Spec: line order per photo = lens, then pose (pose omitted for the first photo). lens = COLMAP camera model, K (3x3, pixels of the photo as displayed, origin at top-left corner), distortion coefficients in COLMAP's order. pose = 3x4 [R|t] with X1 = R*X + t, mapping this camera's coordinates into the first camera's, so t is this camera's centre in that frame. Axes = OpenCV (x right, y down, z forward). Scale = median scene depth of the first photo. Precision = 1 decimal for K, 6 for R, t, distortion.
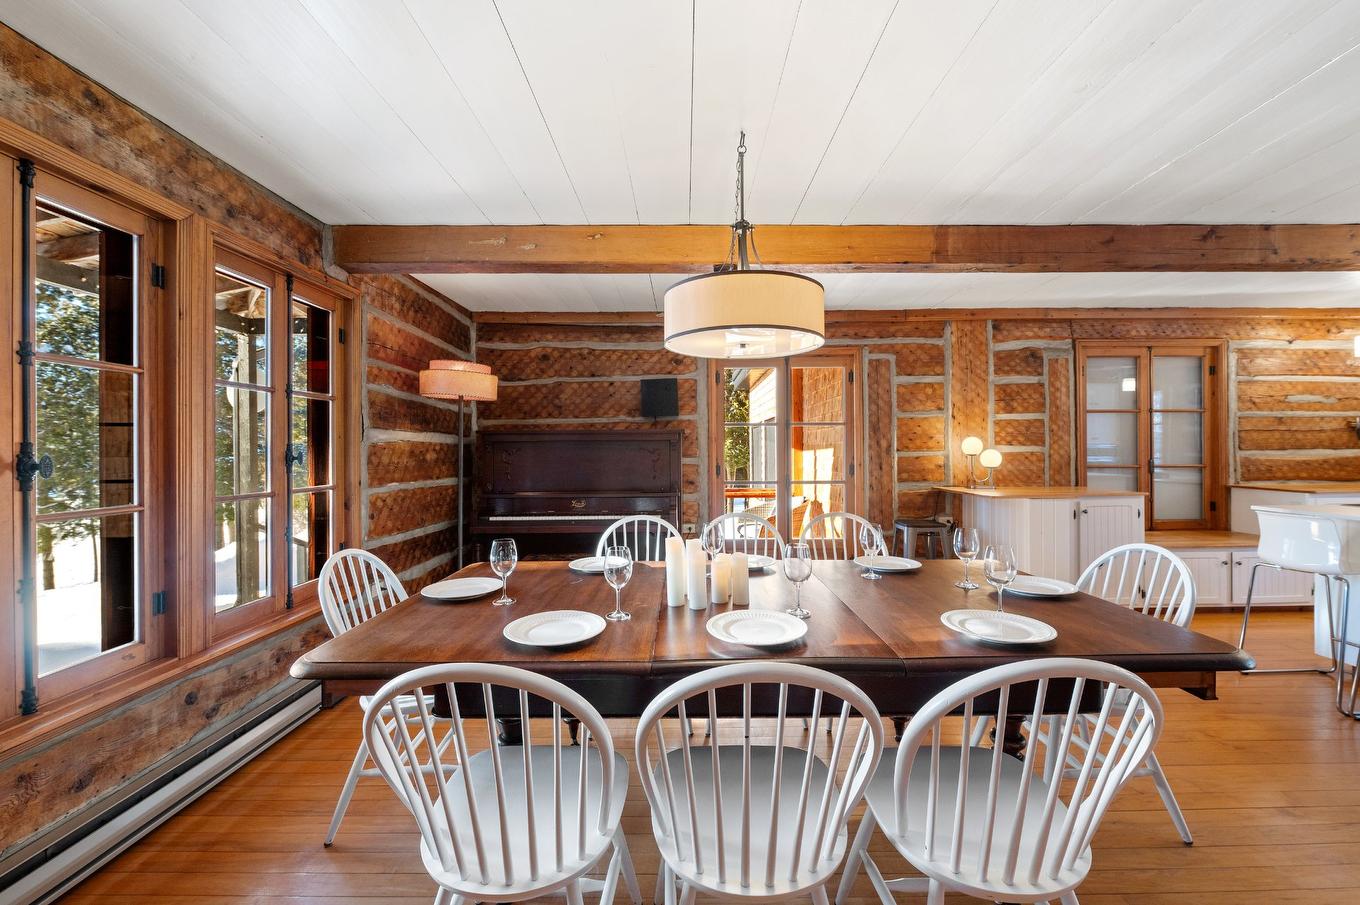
lens RADIAL K [[536.7, 0, 681.4], [0, 536.7, 449.2], [0, 0, 1]] dist [-0.005464, -0.000433]
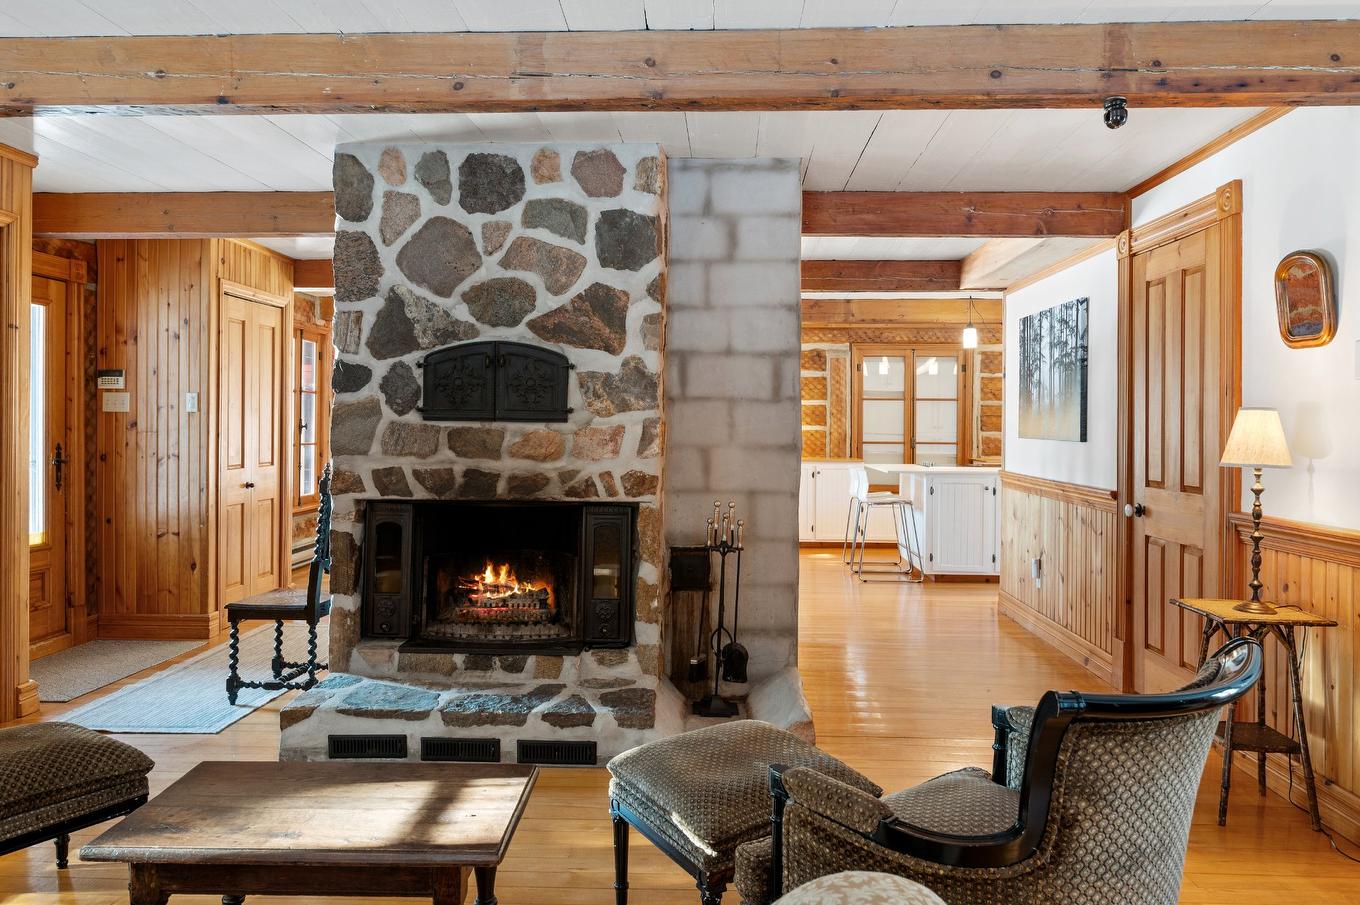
lens RADIAL K [[914.0, 0, 678.9], [0, 914.0, 428.2], [0, 0, 1]] dist [-0.005448, 0.005061]
pose [[0.999240, 0.013761, -0.036461, 0.404373], [-0.013608, 0.999898, 0.004425, -0.005179], [0.036518, -0.003926, 0.999325, -1.213180]]
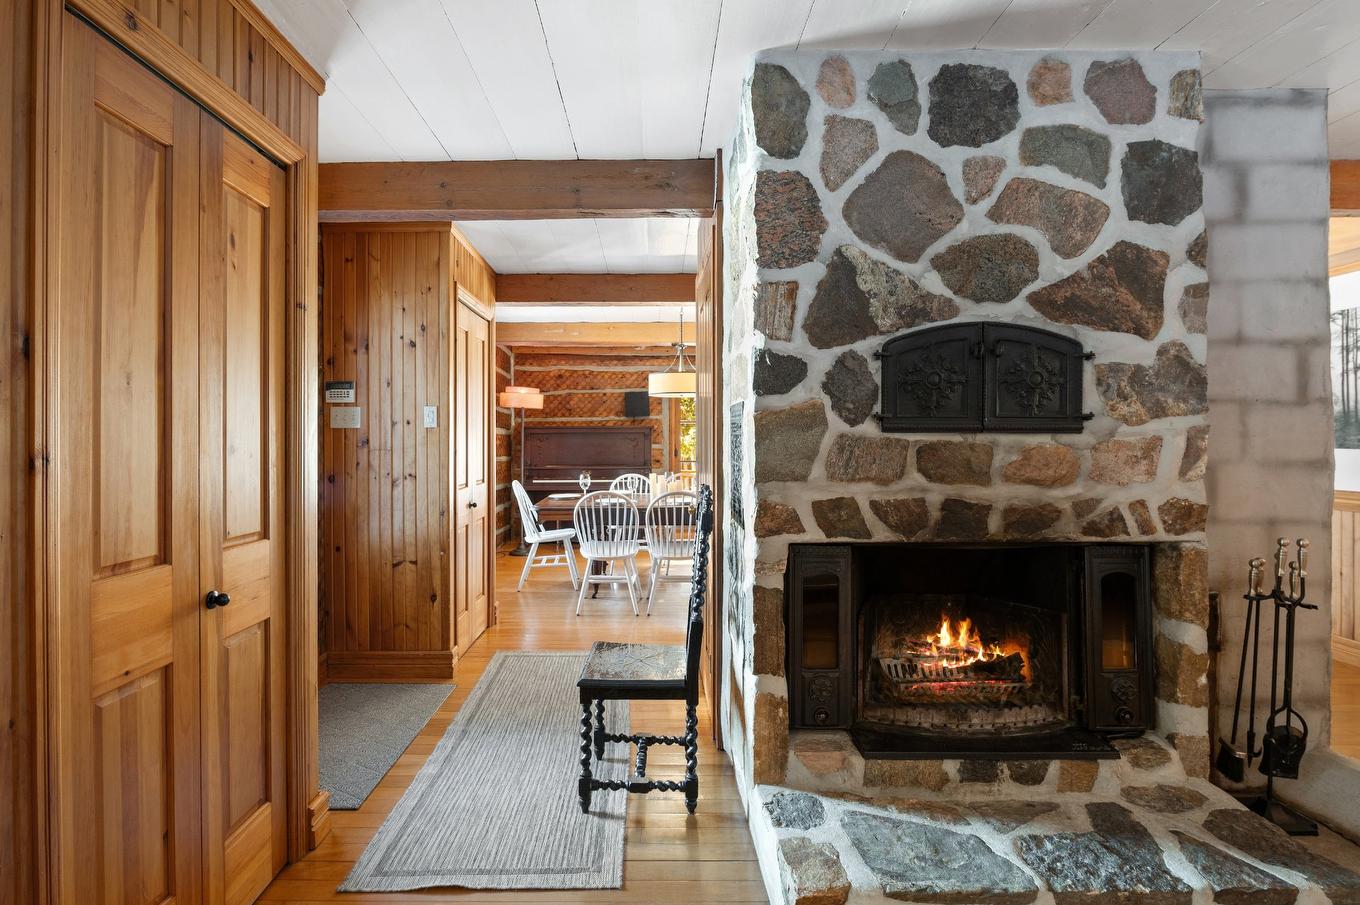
lens RADIAL K [[652.6, 0, 637.0], [0, 652.6, 438.0], [0, 0, 1]] dist [-0.008601, 0.000021]
pose [[0.999947, 0.003903, -0.009530, -0.023127], [-0.003904, 0.999992, -0.000116, -0.000922], [0.009529, 0.000154, 0.999955, -0.813907]]
